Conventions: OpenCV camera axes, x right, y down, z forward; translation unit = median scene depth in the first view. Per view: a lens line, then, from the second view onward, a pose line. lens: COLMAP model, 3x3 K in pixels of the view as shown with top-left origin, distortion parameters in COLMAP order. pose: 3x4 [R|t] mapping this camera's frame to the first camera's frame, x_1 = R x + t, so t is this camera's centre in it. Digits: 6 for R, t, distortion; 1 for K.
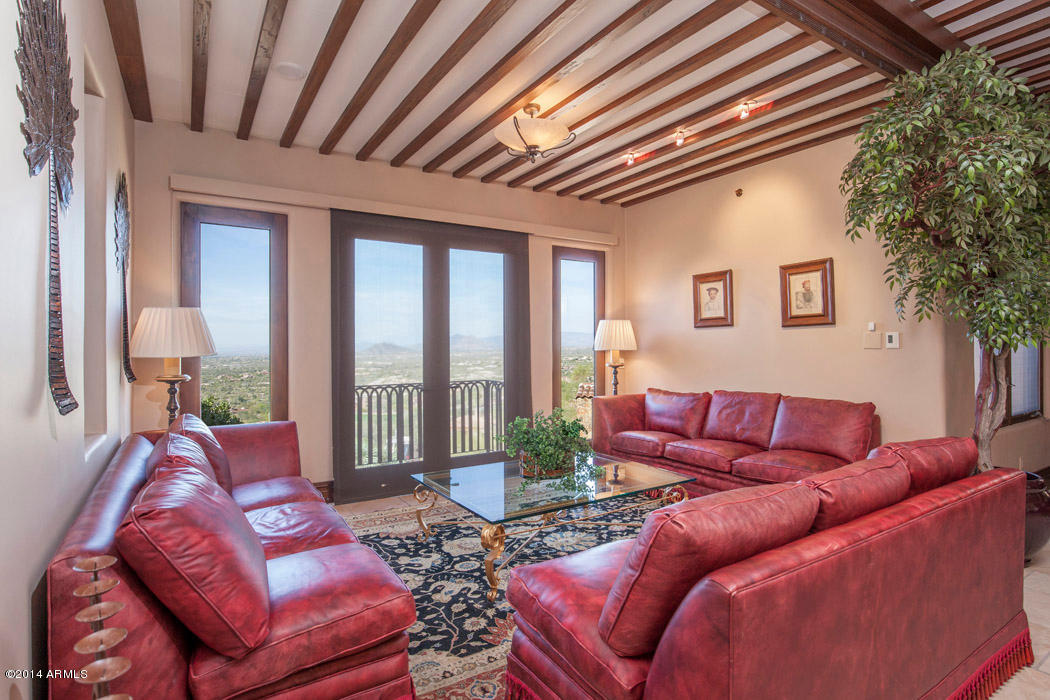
lens RADIAL K [[551.7, 0, 536.4], [0, 551.7, 346.0], [0, 0, 1]] dist [0.002472, 0.000024]
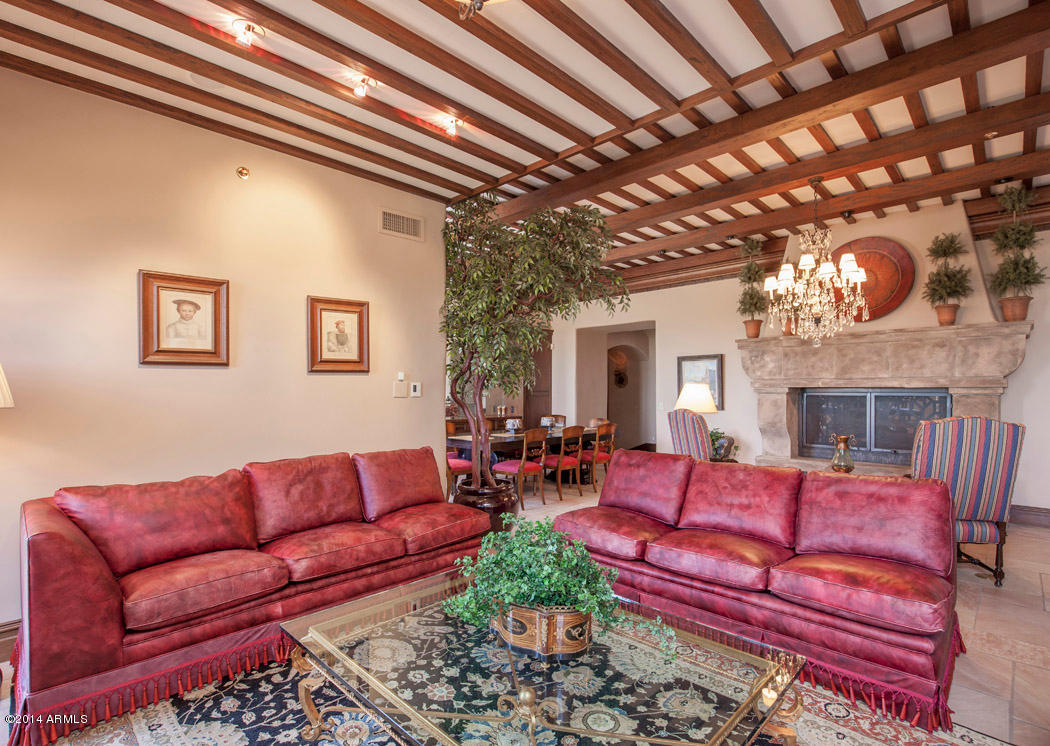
lens RADIAL K [[500.7, 0, 562.5], [0, 500.7, 389.7], [0, 0, 1]] dist [0.000082, -0.000060]
pose [[-0.230861, 0.002420, 0.972984, -0.360237], [0.000836, 0.999997, -0.002289, -0.006744], [-0.972986, 0.000285, -0.230862, 0.831679]]
